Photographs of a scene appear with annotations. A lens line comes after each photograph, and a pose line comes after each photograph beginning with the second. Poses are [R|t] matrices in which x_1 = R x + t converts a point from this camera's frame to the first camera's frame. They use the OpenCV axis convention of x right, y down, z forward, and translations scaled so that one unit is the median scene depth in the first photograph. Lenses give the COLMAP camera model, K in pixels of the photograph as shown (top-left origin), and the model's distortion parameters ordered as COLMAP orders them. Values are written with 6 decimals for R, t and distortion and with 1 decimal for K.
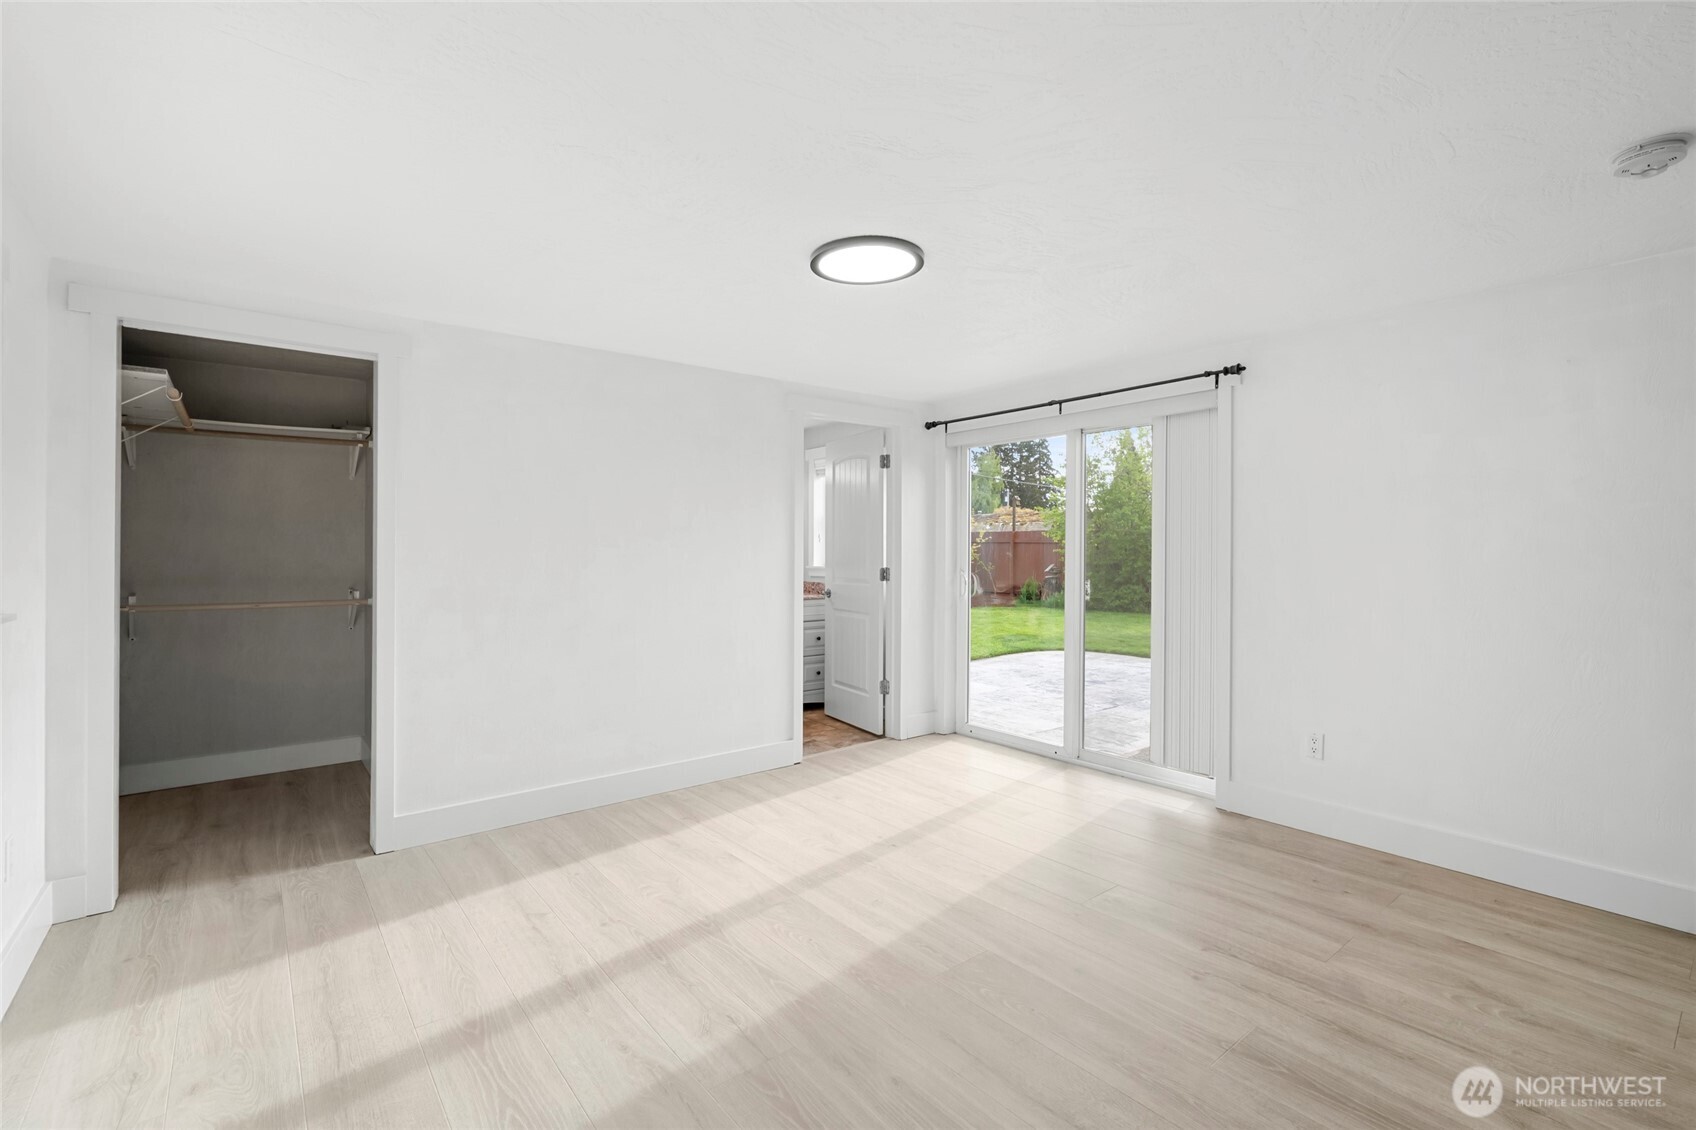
lens RADIAL K [[762.3, 0, 844.5], [0, 762.3, 552.5], [0, 0, 1]] dist [-0.008131, 0.001771]
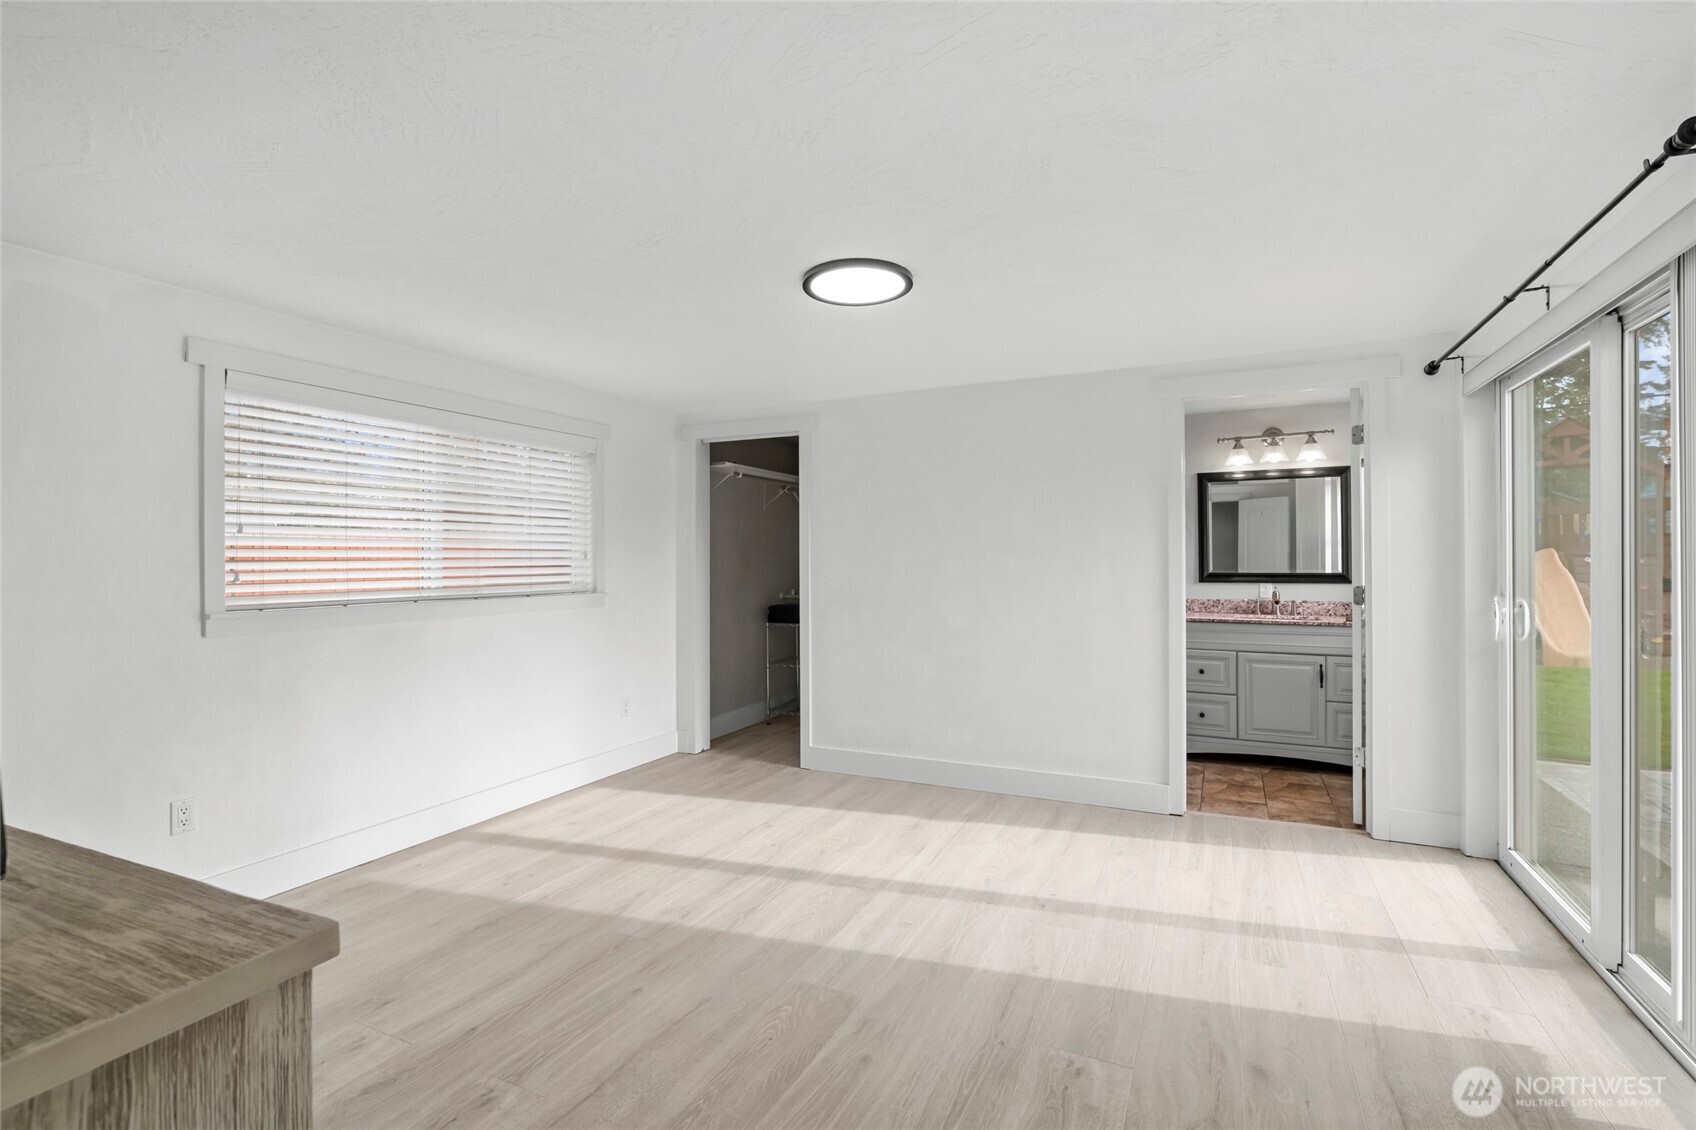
lens RADIAL K [[762.3, 0, 846.6], [0, 762.3, 566.5], [0, 0, 1]] dist [-0.008131, 0.001771]
pose [[0.433649, 0.005143, -0.901067, 0.830229], [0.002330, 0.999974, 0.006829, -0.007619], [0.901079, -0.005061, 0.433626, 0.476398]]
